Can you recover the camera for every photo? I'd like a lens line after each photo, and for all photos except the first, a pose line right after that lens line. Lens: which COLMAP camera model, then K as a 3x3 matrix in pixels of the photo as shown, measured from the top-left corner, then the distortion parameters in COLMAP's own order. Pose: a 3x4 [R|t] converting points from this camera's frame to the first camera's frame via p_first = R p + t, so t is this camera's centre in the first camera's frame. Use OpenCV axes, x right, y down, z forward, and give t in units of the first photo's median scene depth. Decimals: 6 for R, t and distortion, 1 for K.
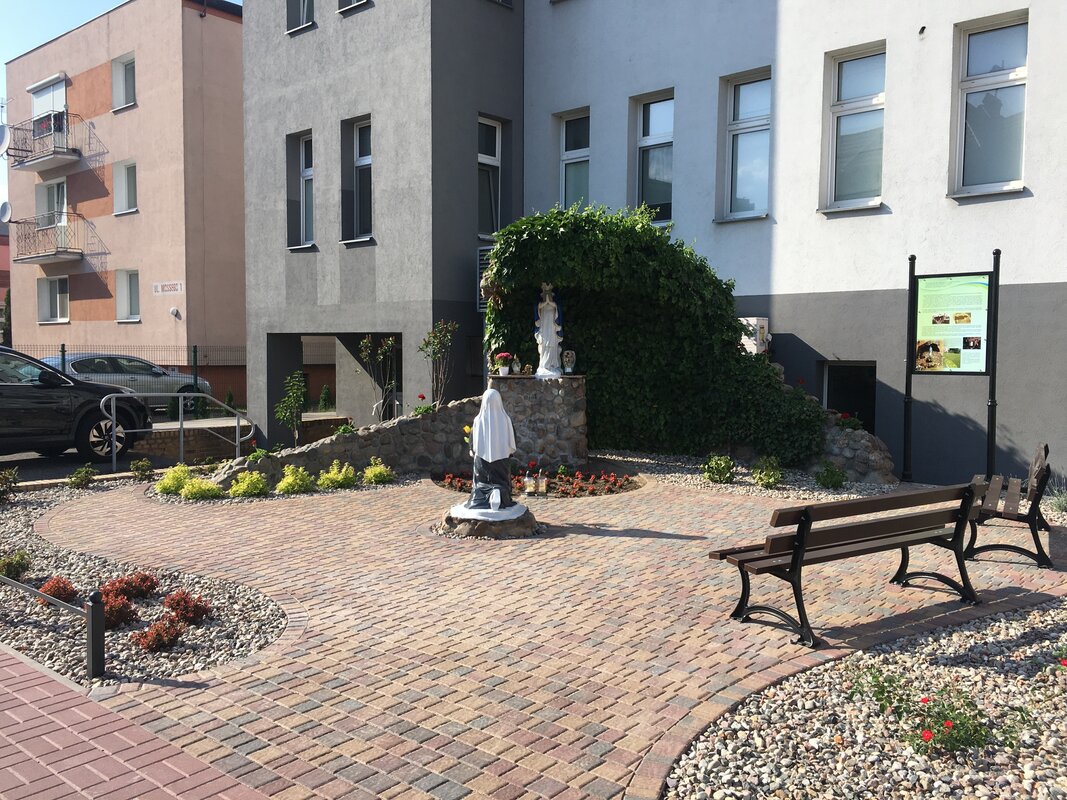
lens RADIAL K [[900.2, 0, 534.8], [0, 900.2, 404.1], [0, 0, 1]] dist [0.062789, -0.072703]
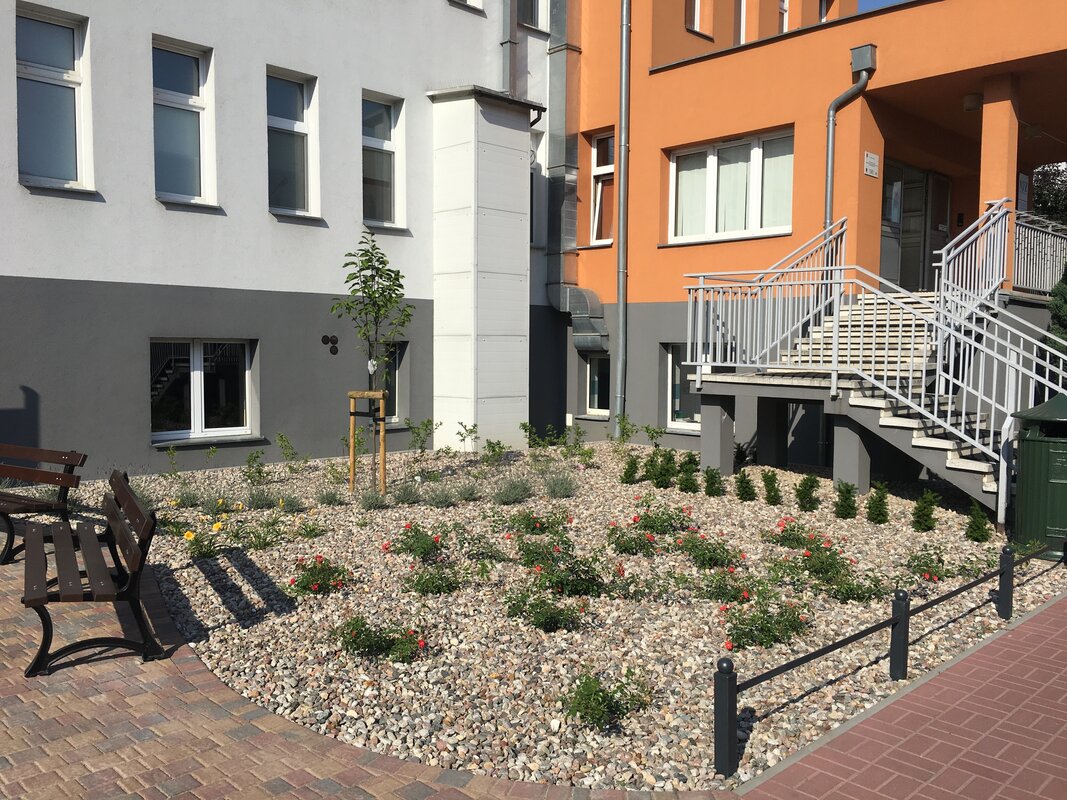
lens RADIAL K [[900.2, 0, 536.0], [0, 900.2, 408.6], [0, 0, 1]] dist [0.062789, -0.072703]
pose [[0.074009, -0.070822, 0.994740, -0.283989], [0.051810, 0.996401, 0.067086, -0.017860], [-0.995911, 0.046573, 0.077412, 0.246217]]
